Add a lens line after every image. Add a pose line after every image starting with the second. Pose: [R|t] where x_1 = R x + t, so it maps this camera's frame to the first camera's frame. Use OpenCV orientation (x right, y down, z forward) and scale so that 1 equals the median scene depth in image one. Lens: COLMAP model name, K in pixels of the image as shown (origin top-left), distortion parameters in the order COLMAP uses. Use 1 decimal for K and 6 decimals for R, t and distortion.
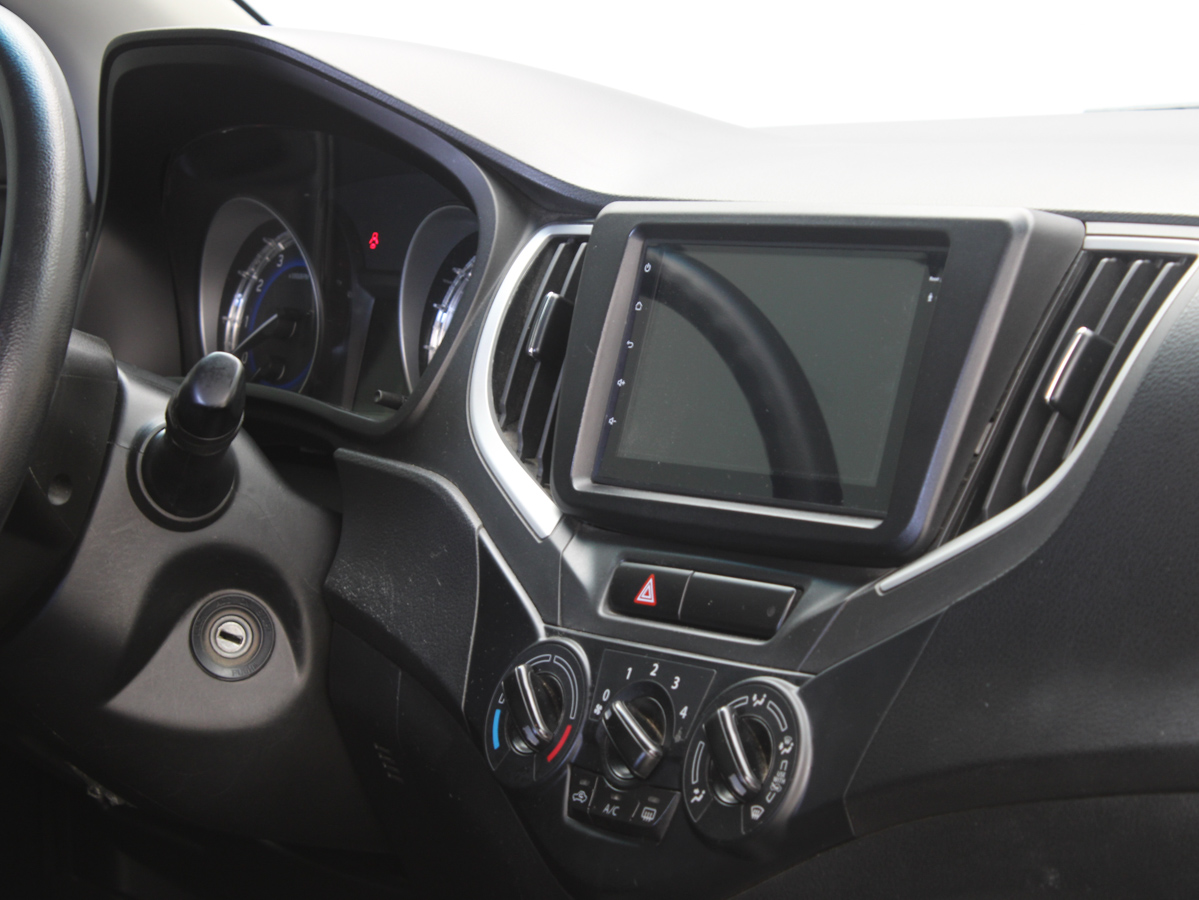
lens RADIAL K [[3039.4, 0, 599.5], [0, 3039.4, 453.5], [0, 0, 1]] dist [0.112347, 0.000000]
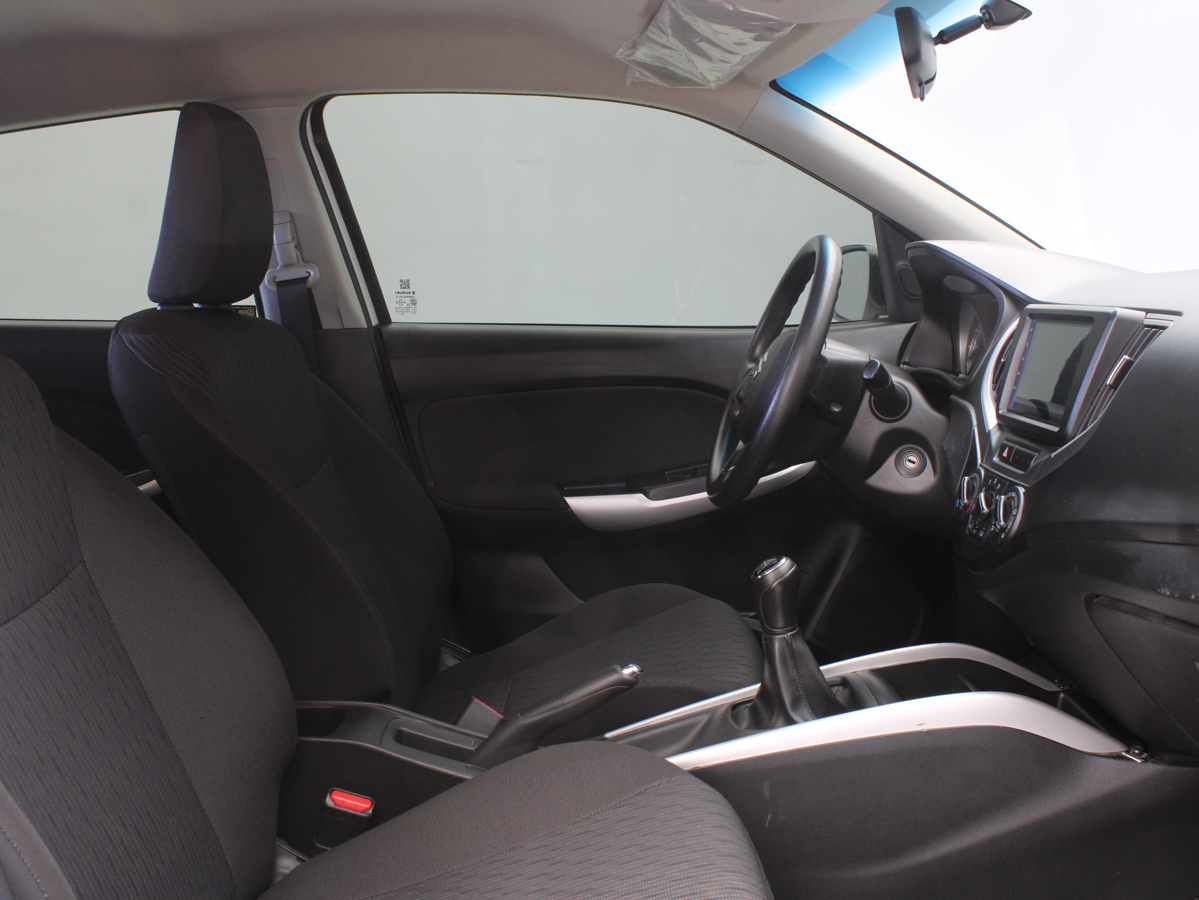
lens RADIAL K [[1160.5, 0, 599.5], [0, 1160.5, 446.3], [0, 0, 1]] dist [-0.116266, 0.000000]
pose [[0.786878, 0.056896, -0.614480, 0.334666], [-0.027650, 0.997991, 0.056999, -0.006161], [0.616489, -0.027861, 0.786871, 0.000084]]
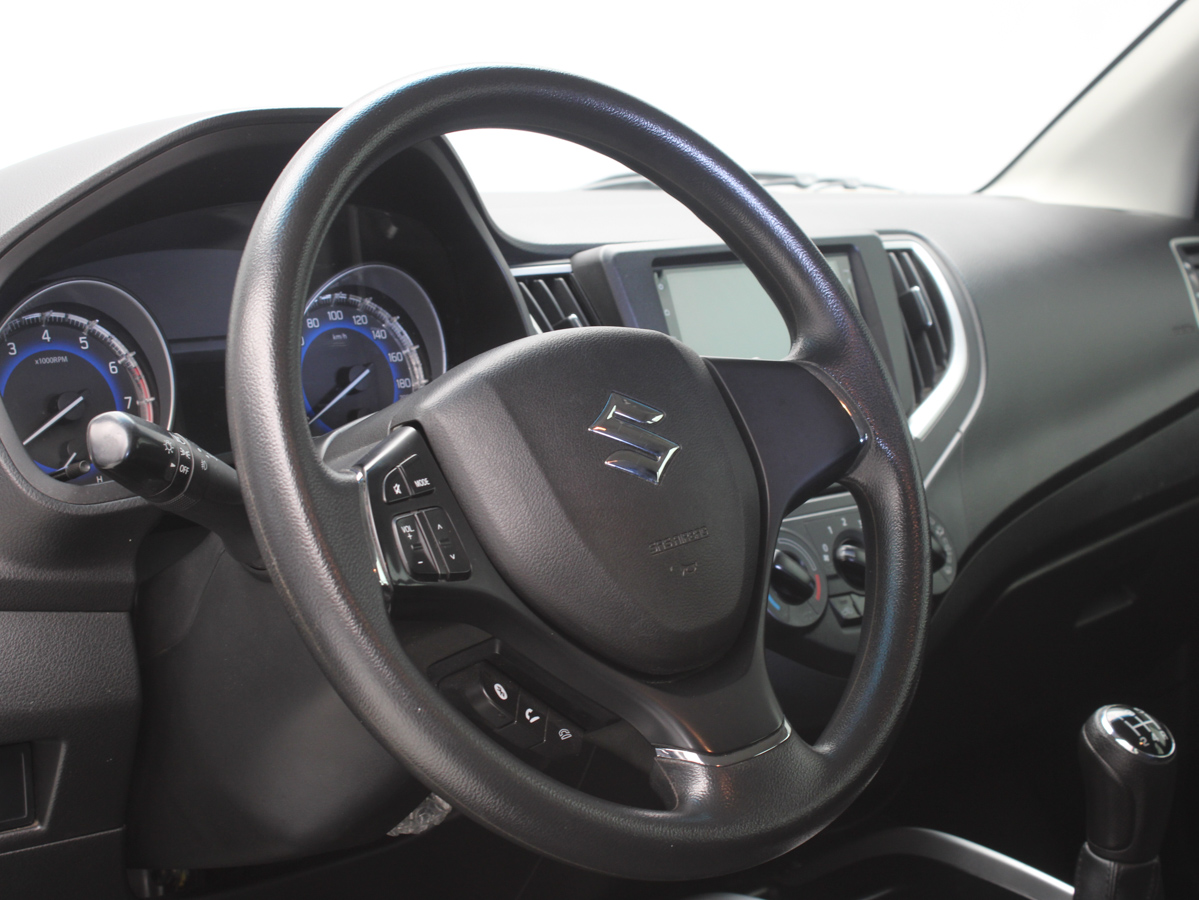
lens RADIAL K [[1956.9, 0, 599.5], [0, 1956.9, 450.3], [0, 0, 1]] dist [-0.009292, 0.000000]
pose [[0.005489, -0.128709, 0.991667, -0.937739], [0.139747, 0.982049, 0.126688, -0.107997], [-0.990172, 0.137887, 0.023377, 1.021015]]
